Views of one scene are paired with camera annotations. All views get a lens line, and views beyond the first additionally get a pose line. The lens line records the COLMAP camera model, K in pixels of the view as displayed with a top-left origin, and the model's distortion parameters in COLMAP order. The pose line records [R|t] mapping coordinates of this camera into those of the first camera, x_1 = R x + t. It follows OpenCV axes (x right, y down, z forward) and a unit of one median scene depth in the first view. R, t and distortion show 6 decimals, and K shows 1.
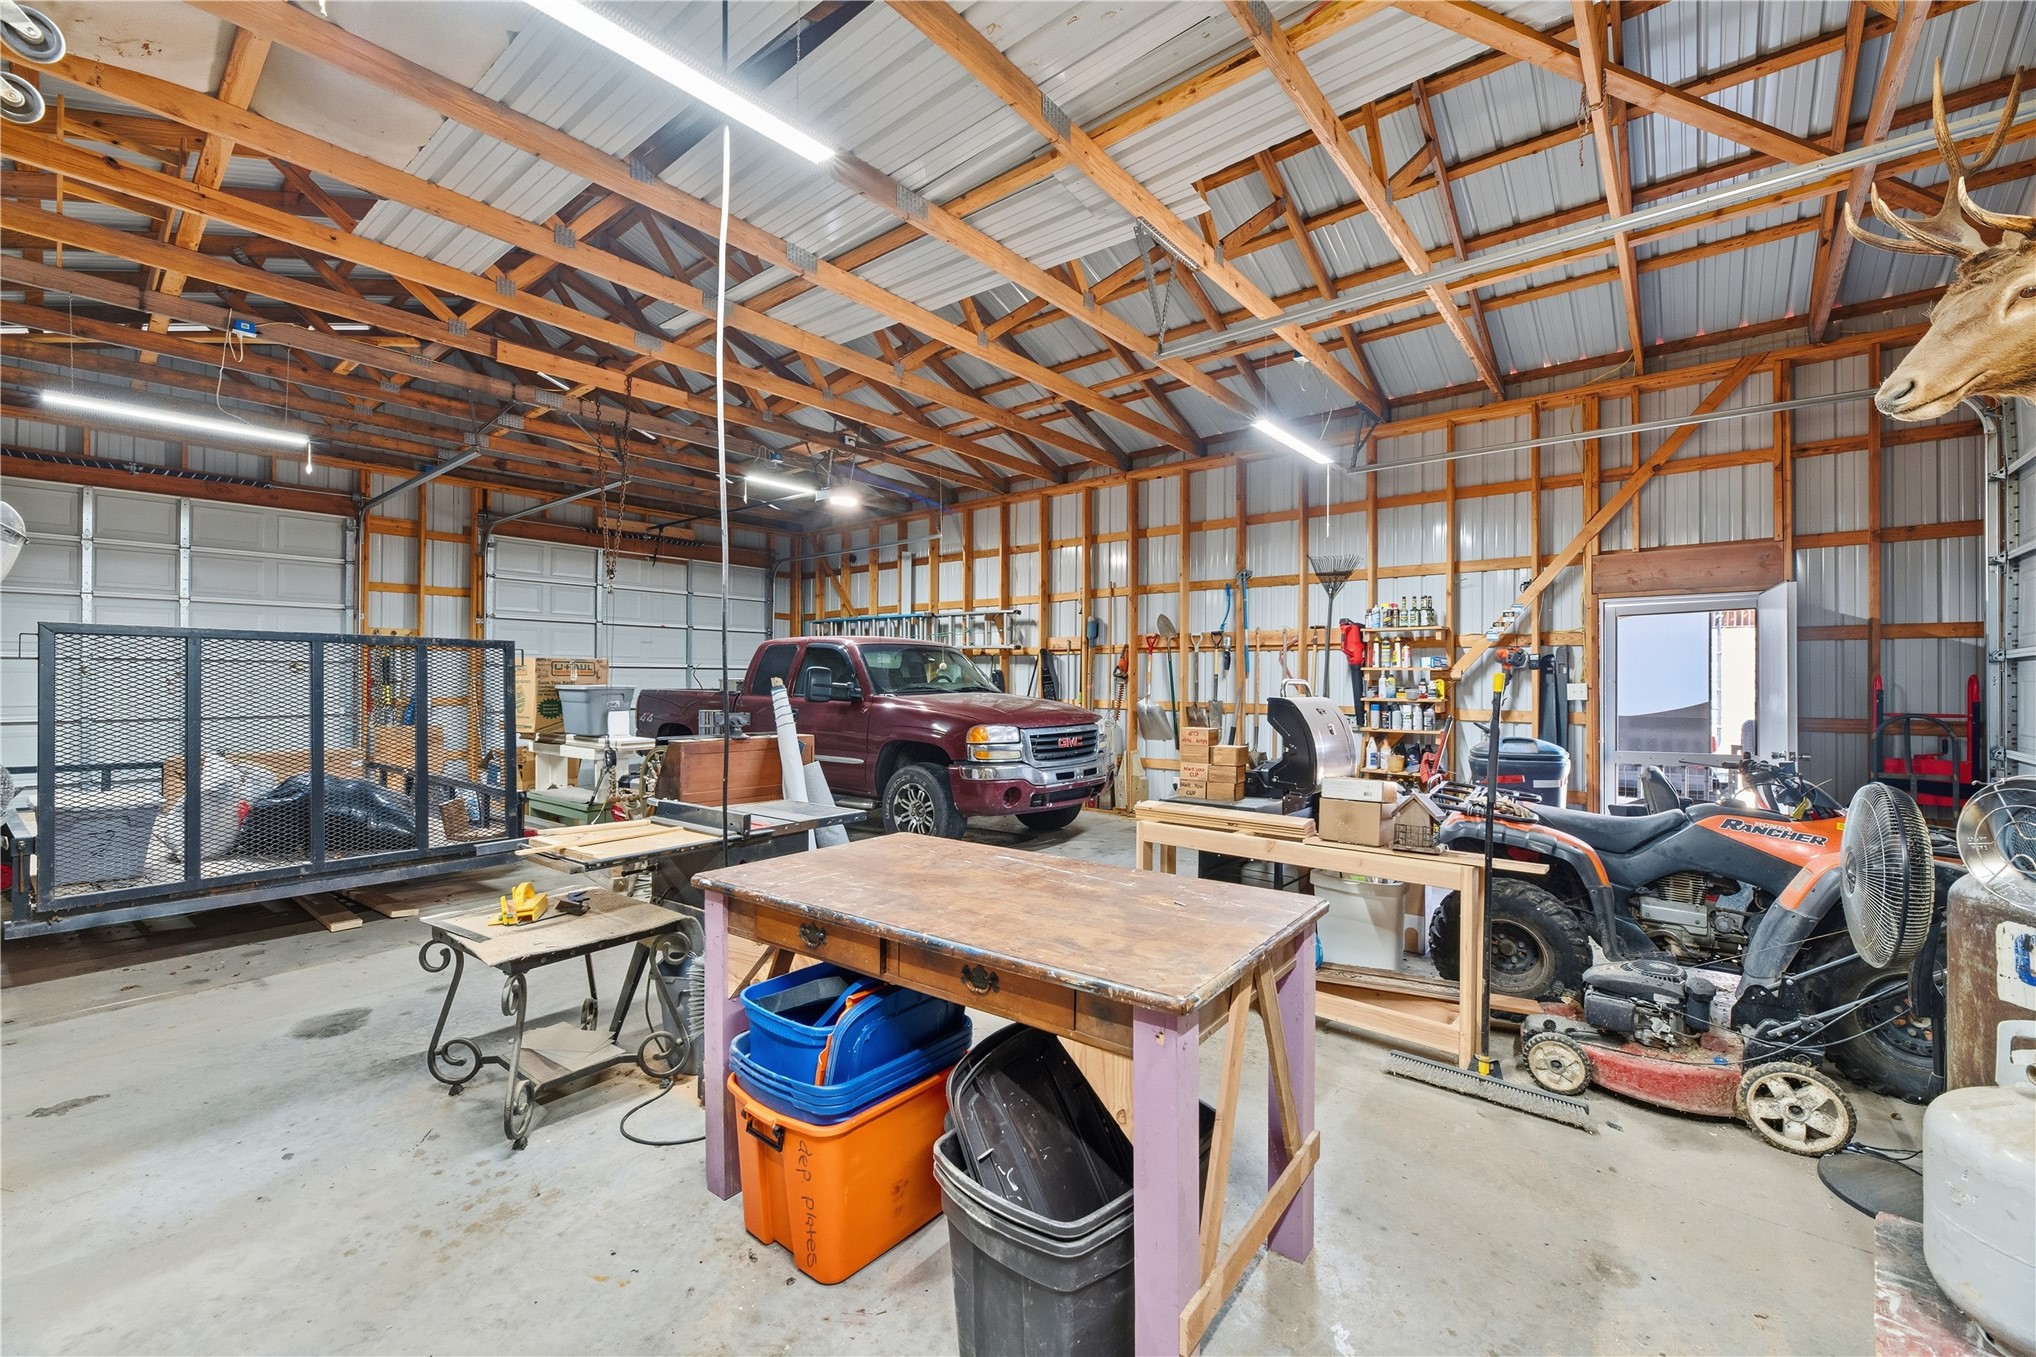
lens RADIAL K [[828.4, 0, 1018.0], [0, 828.4, 678.5], [0, 0, 1]] dist [-0.002334, -0.000387]
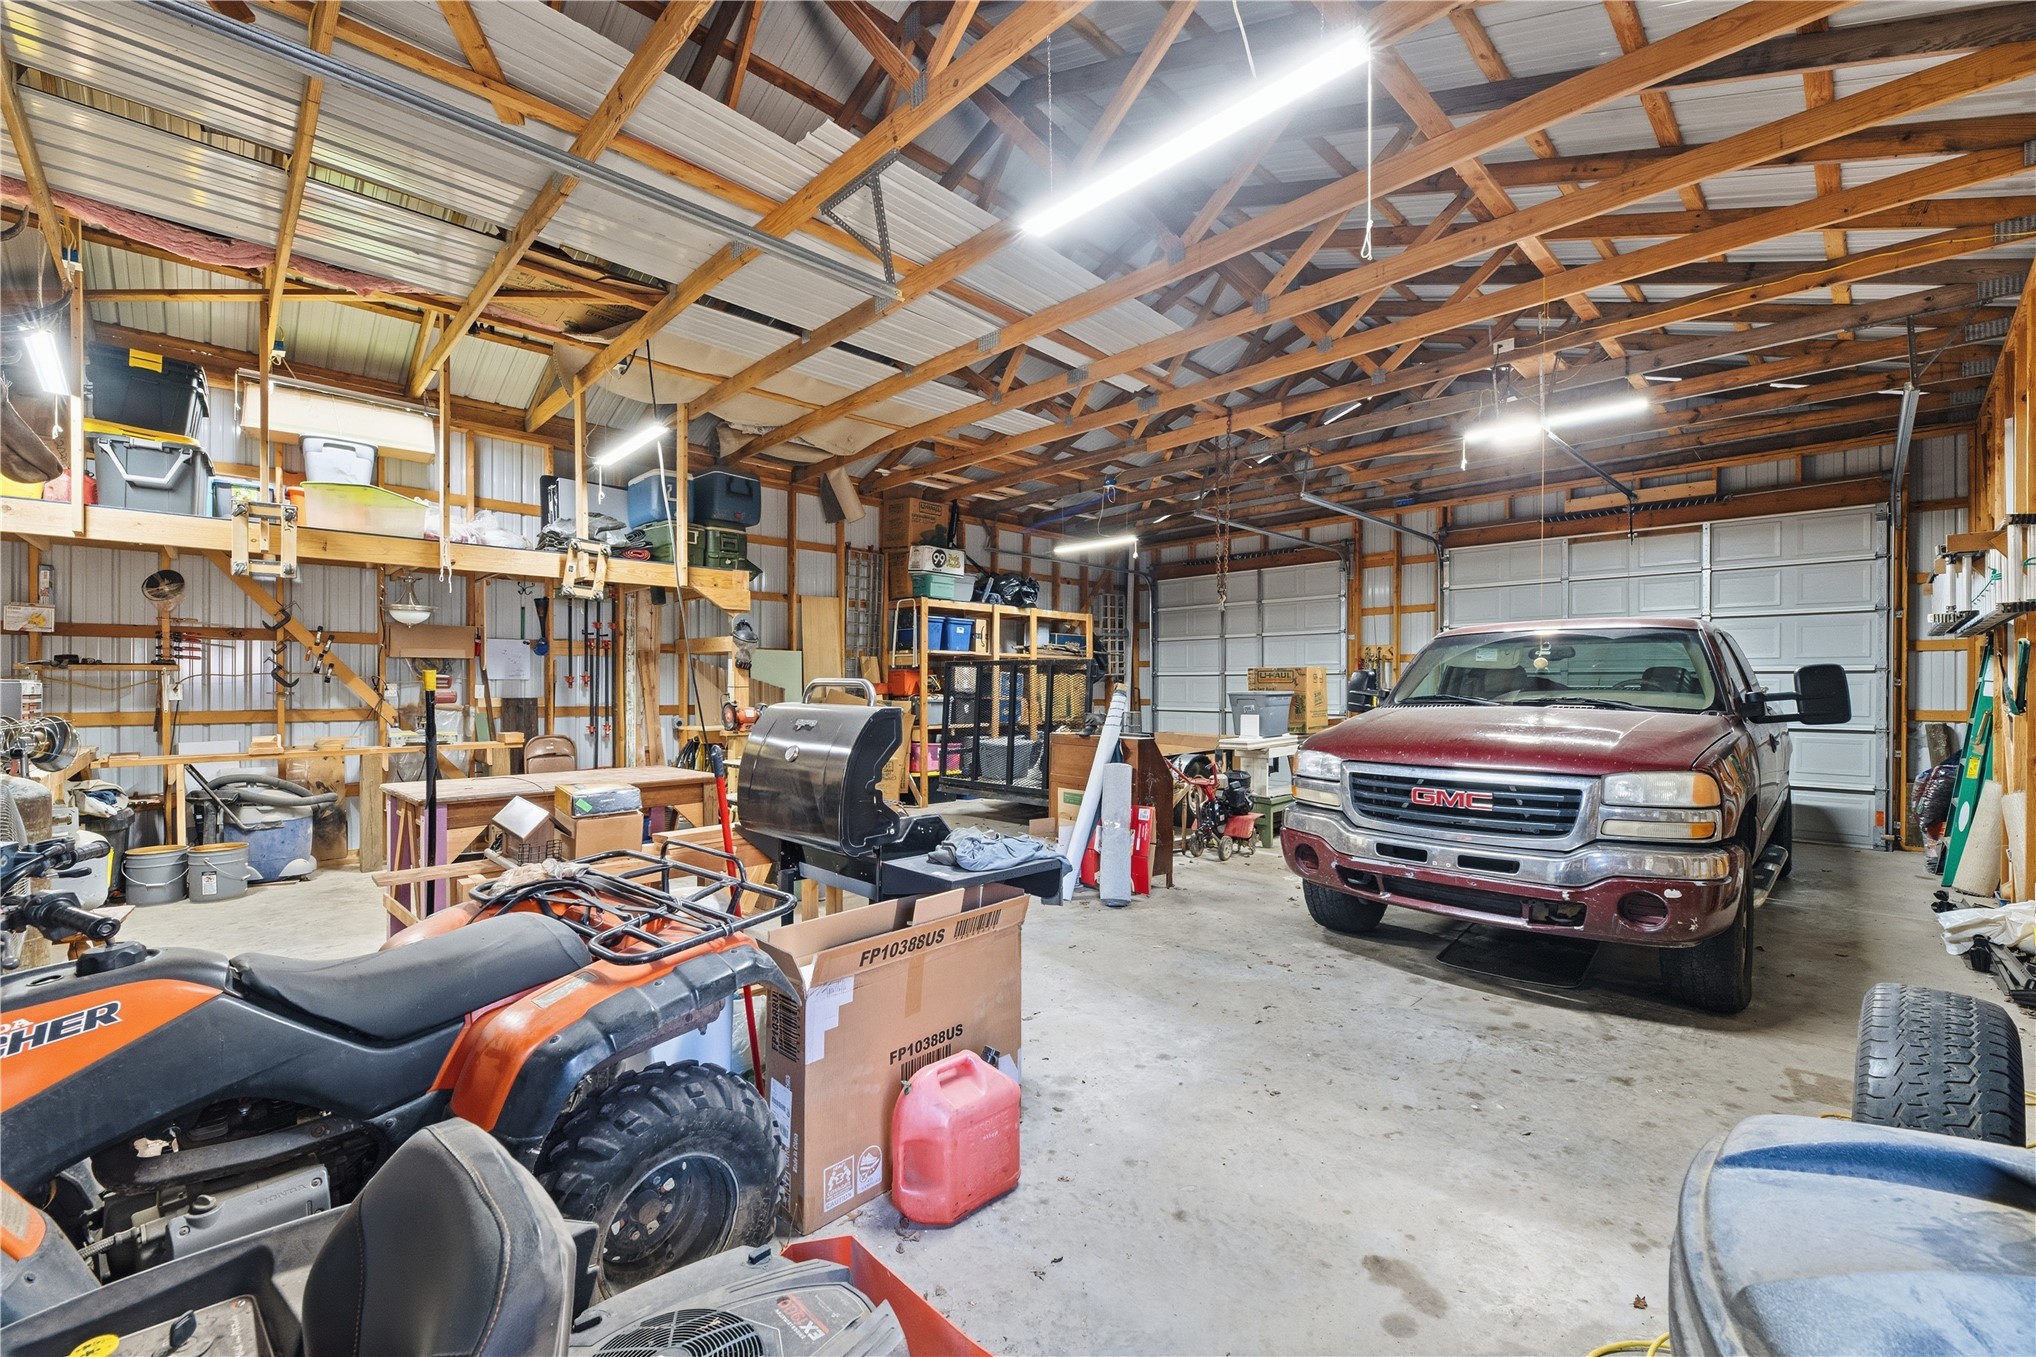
lens RADIAL K [[828.4, 0, 1018.0], [0, 828.4, 678.5], [0, 0, 1]] dist [-0.002334, -0.000387]
pose [[-0.109119, -0.012820, -0.993946, 0.527703], [-0.001678, 0.999918, -0.012713, 0.004952], [0.994027, 0.000281, -0.109132, 0.649082]]
